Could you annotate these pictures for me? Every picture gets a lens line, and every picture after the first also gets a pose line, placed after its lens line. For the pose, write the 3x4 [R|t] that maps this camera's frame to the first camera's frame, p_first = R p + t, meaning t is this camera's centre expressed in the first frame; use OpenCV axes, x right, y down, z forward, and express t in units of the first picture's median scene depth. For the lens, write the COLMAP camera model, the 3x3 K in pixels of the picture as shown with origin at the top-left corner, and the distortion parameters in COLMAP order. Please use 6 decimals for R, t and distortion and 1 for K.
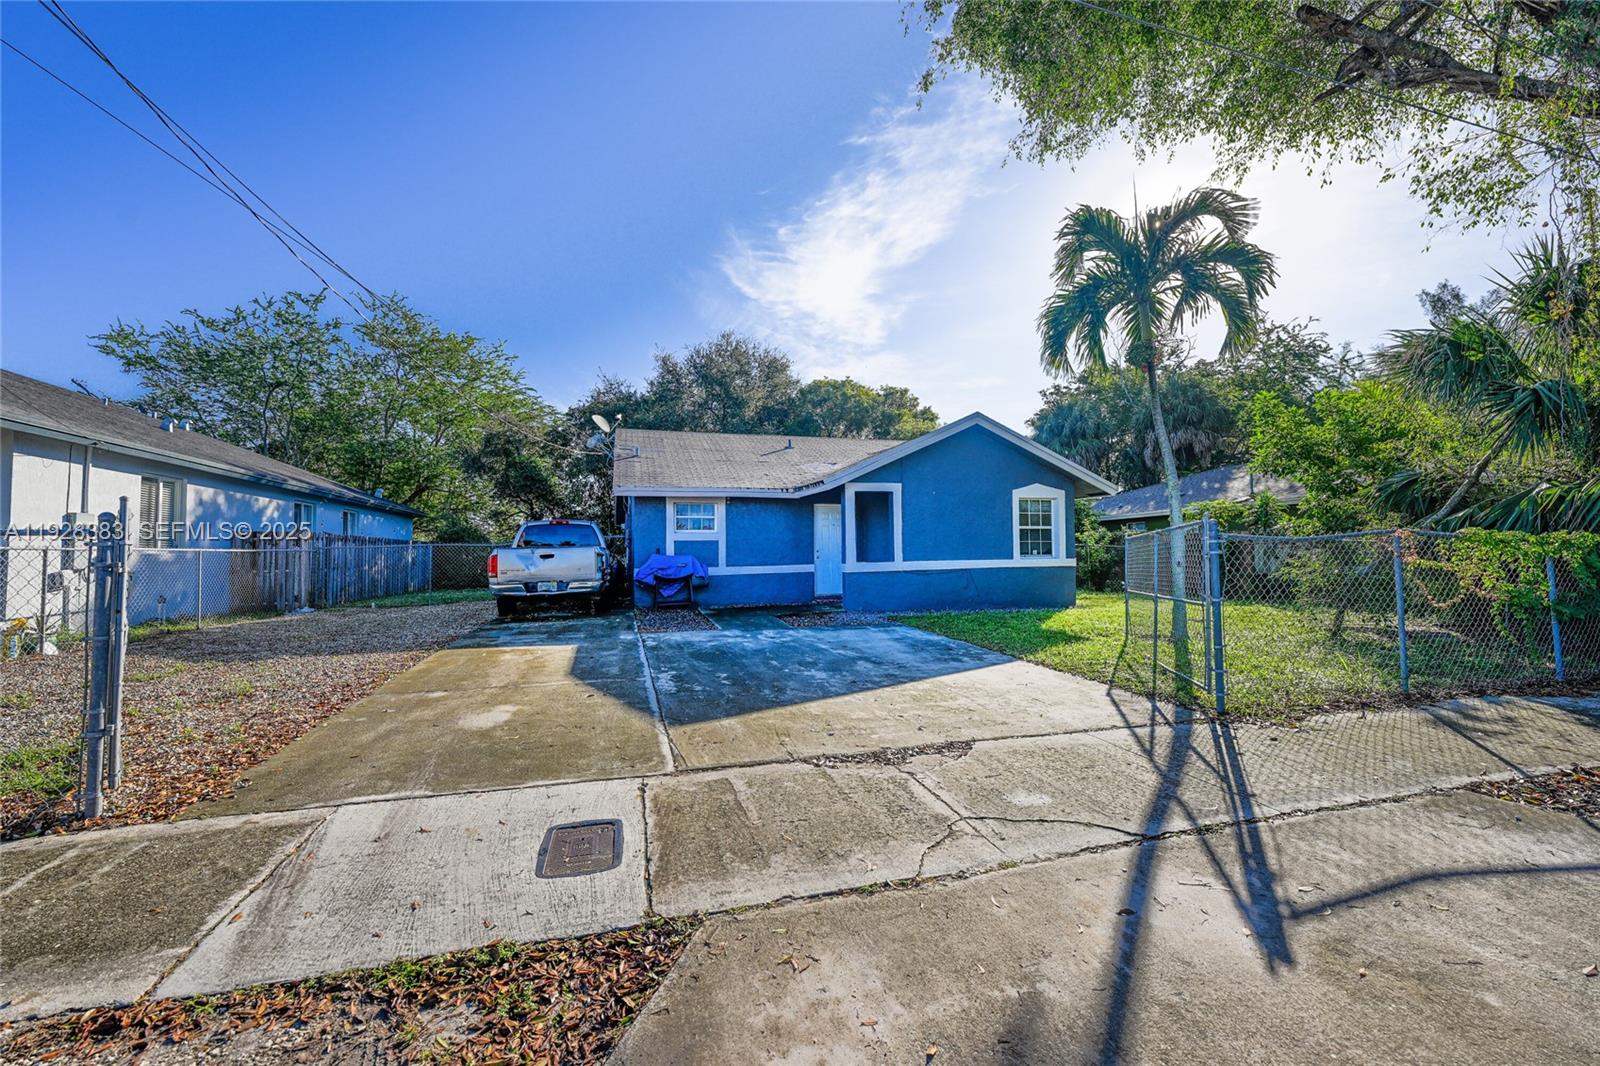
lens RADIAL K [[583.2, 0, 790.9], [0, 583.2, 534.1], [0, 0, 1]] dist [0.000561, 0.000011]
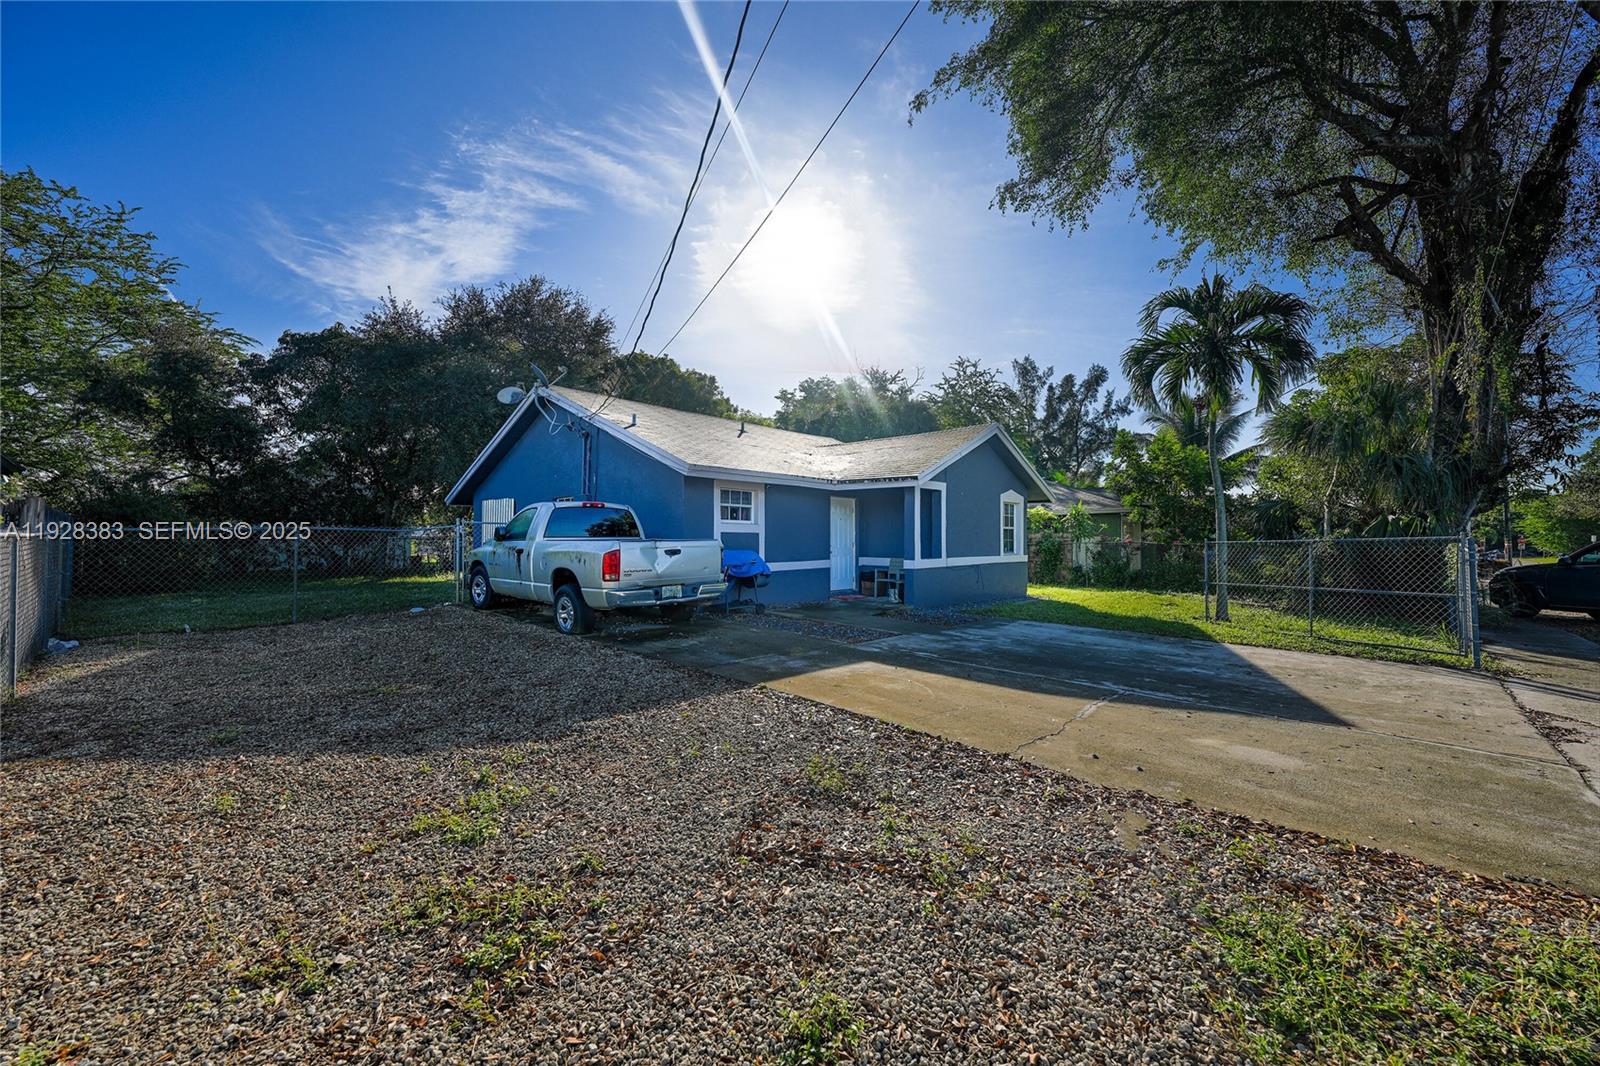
lens RADIAL K [[583.2, 0, 790.9], [0, 583.2, 534.1], [0, 0, 1]] dist [0.000561, 0.000011]
pose [[0.849496, 0.022324, 0.527123, -0.557733], [-0.029095, 0.999566, 0.004556, 0.007482], [-0.526793, -0.019207, 0.849777, 0.238113]]
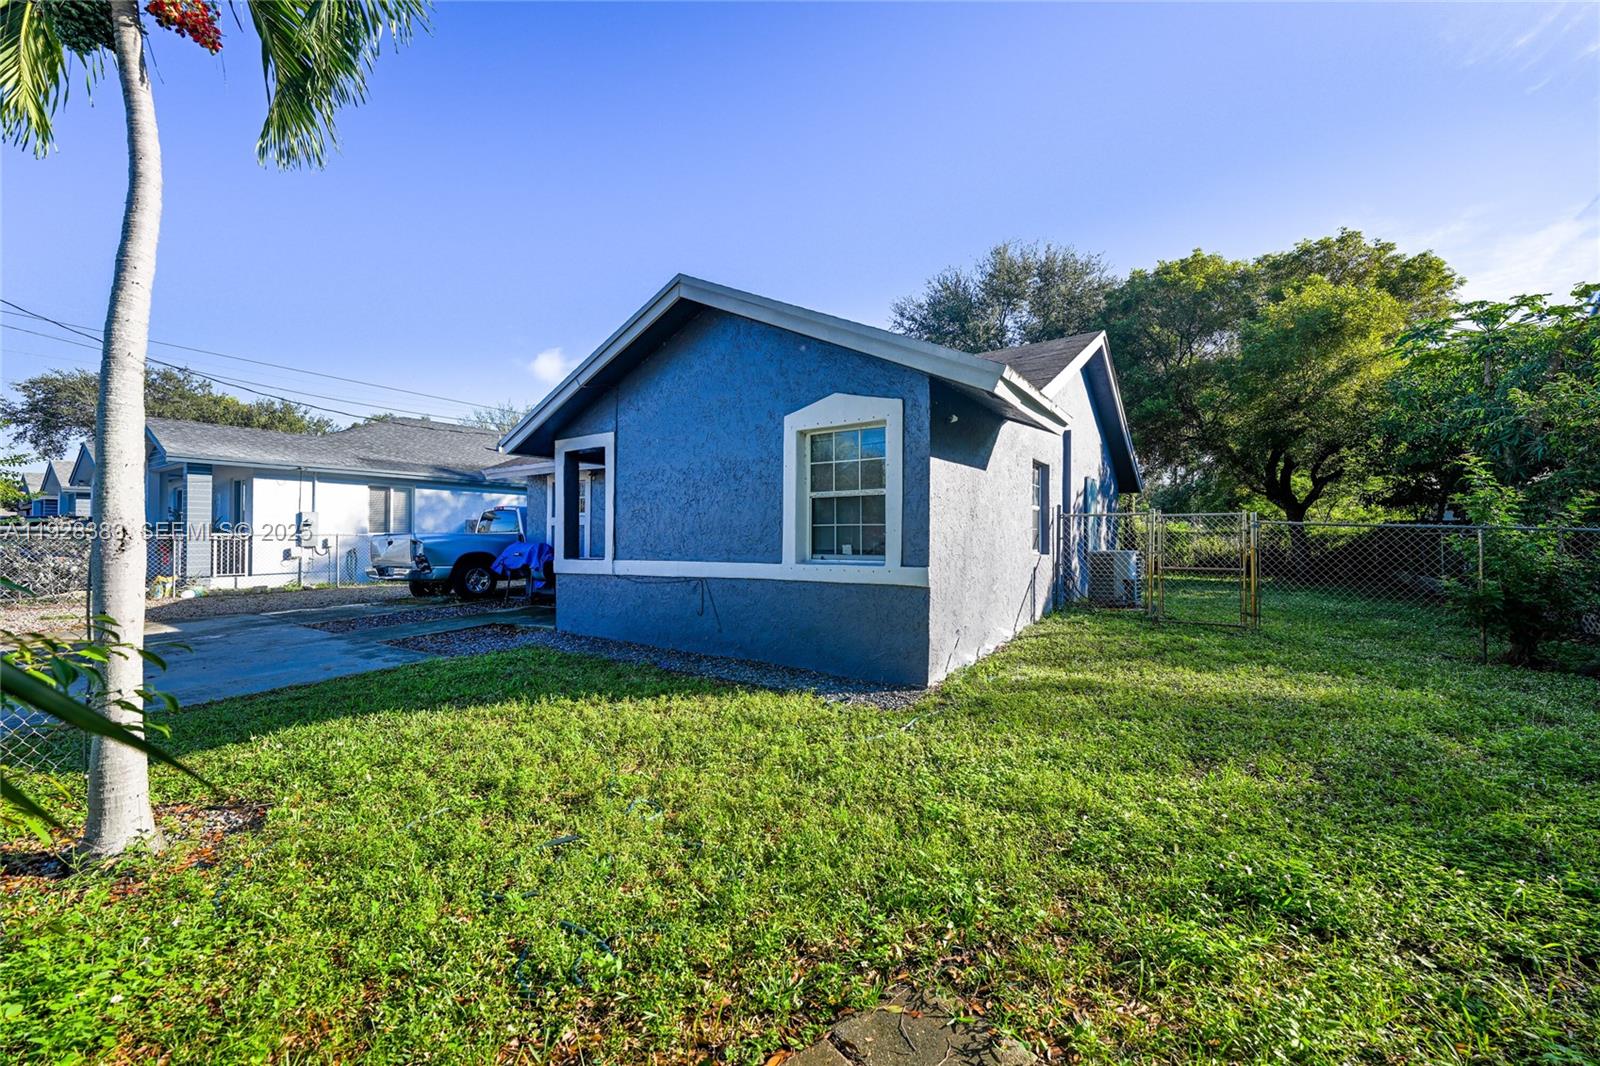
lens RADIAL K [[583.2, 0, 790.9], [0, 583.2, 534.1], [0, 0, 1]] dist [0.000561, 0.000011]
pose [[0.677106, 0.010213, -0.735815, 0.719485], [0.019561, 0.999301, 0.031870, 0.004584], [0.735626, -0.035973, 0.676432, 0.673653]]
